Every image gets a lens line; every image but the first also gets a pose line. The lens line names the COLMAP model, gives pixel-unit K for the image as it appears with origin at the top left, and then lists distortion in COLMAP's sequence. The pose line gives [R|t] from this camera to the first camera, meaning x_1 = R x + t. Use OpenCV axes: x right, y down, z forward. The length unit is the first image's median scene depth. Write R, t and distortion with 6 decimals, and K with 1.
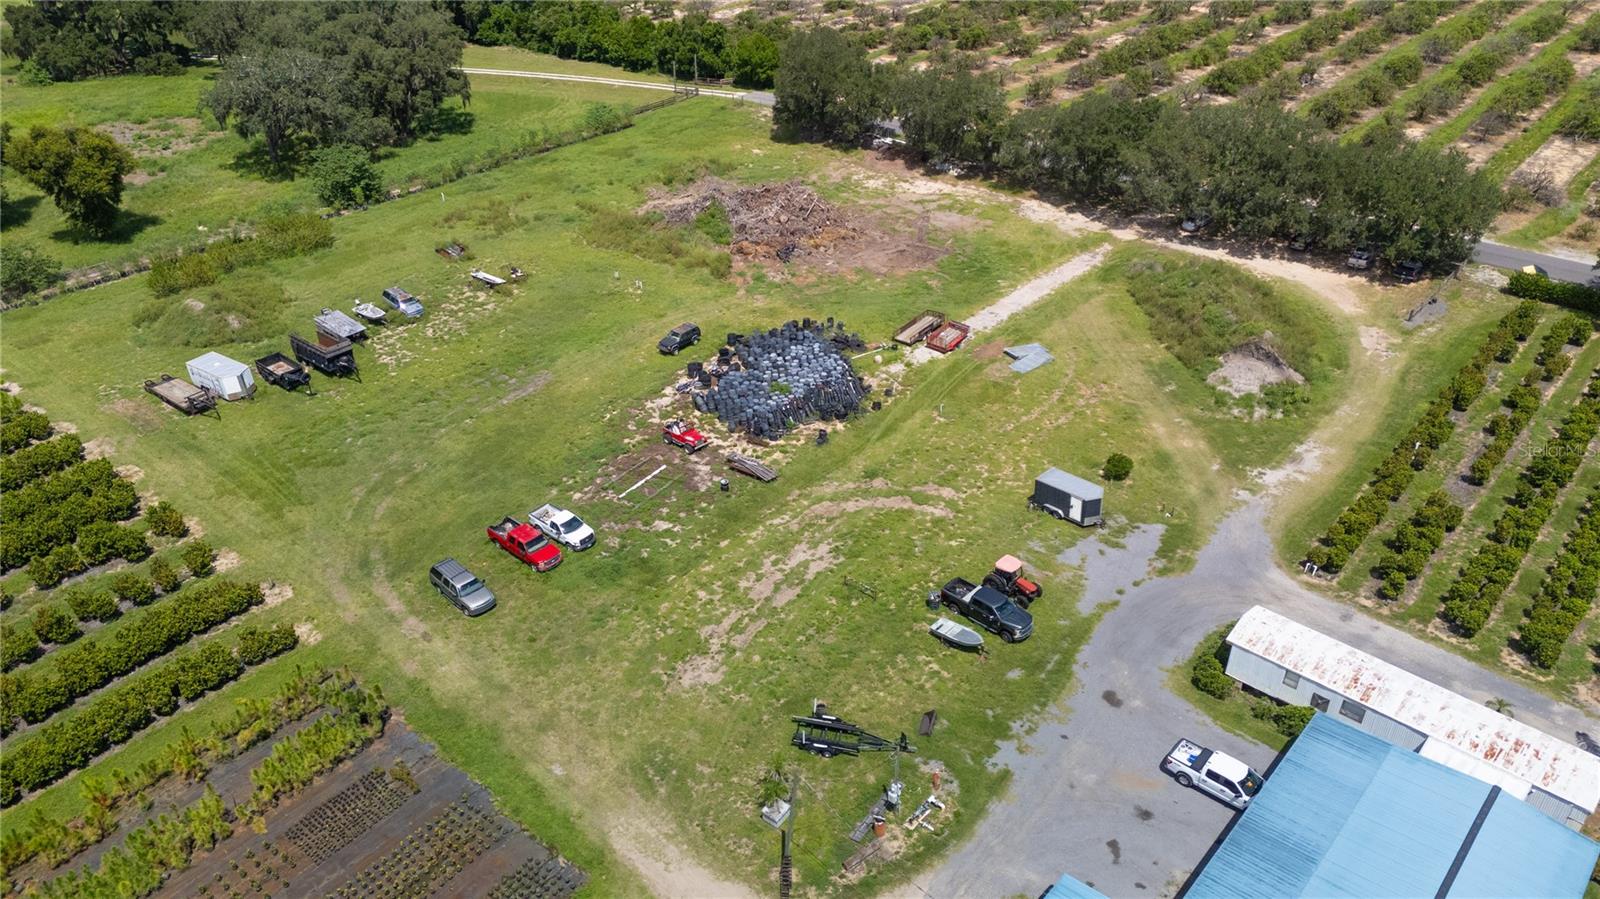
lens RADIAL K [[1190.7, 0, 784.6], [0, 1190.7, 452.5], [0, 0, 1]] dist [0.077654, -0.093718]
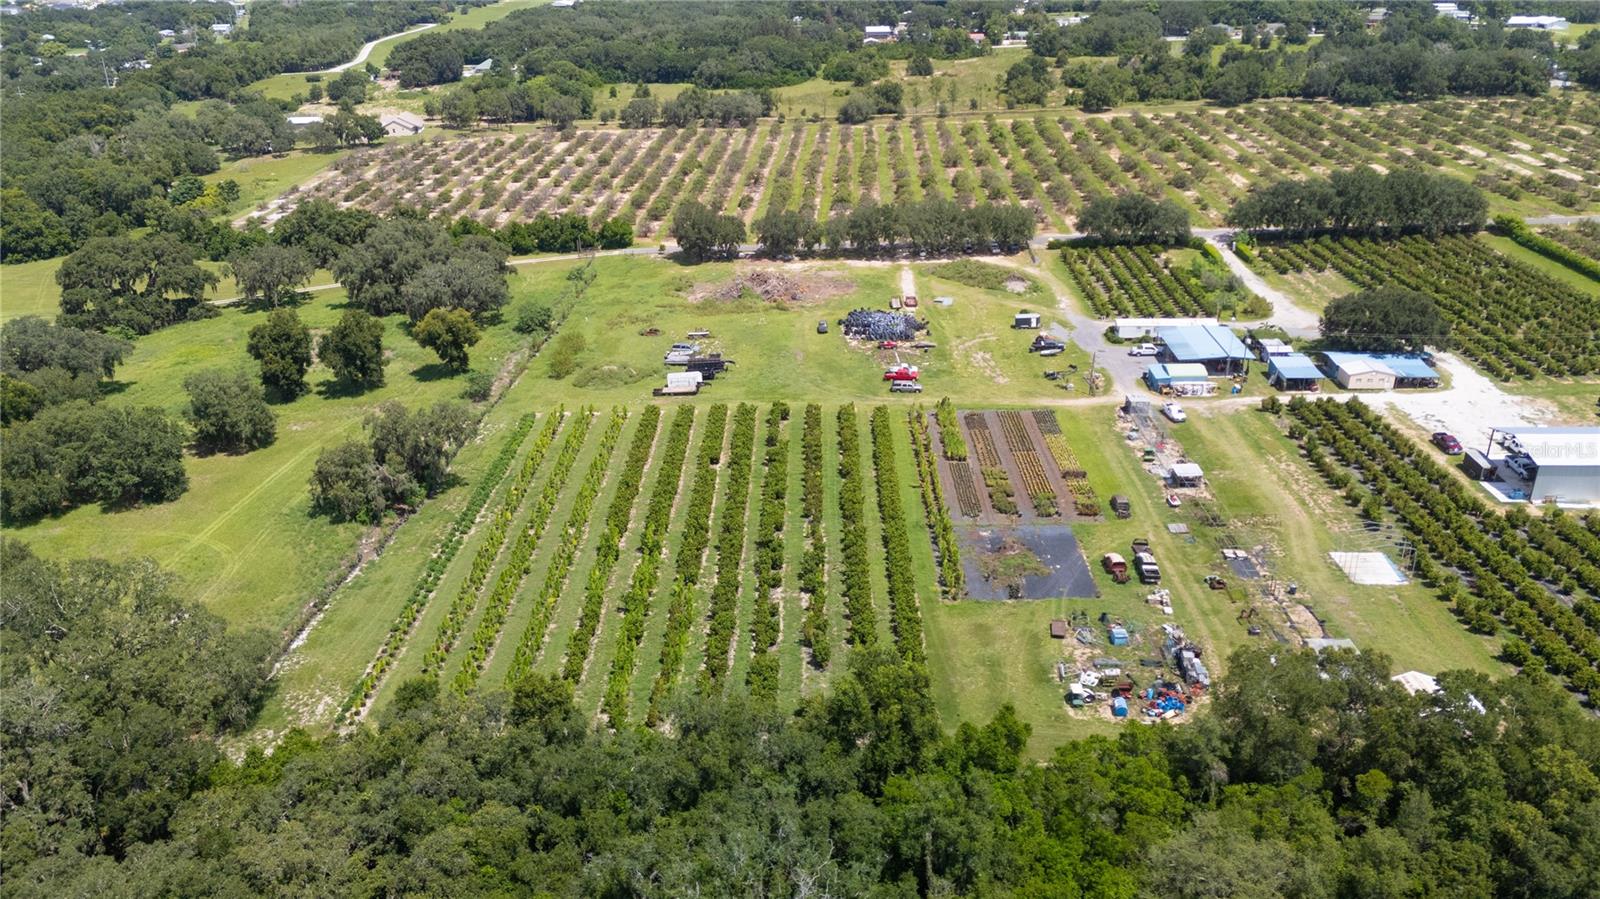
lens RADIAL K [[1190.7, 0, 784.6], [0, 1190.7, 452.5], [0, 0, 1]] dist [0.077654, -0.093718]
pose [[0.778035, -0.262182, 0.570895, -1.743830], [0.343656, 0.938350, -0.037411, 0.217221], [-0.525891, 0.225299, 0.820170, -0.866853]]
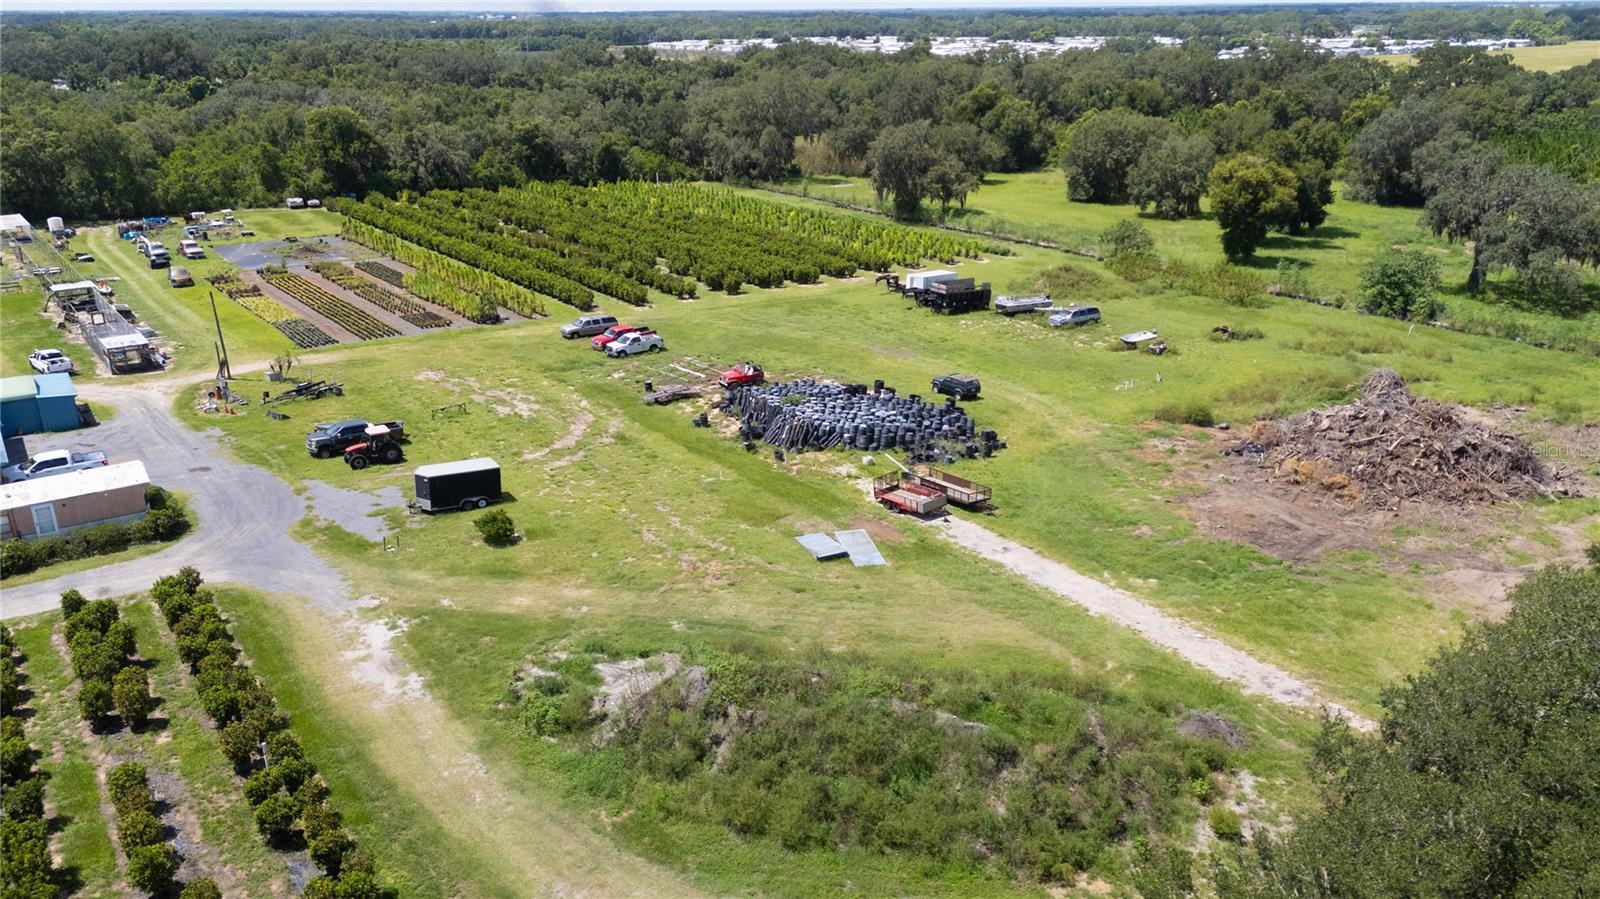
lens RADIAL K [[1190.7, 0, 784.6], [0, 1190.7, 452.5], [0, 0, 1]] dist [0.077654, -0.093718]
pose [[-0.243556, 0.338670, -0.908836, 0.875683], [-0.504157, 0.756301, 0.416936, -0.417391], [0.828557, 0.559743, -0.013459, 1.101038]]
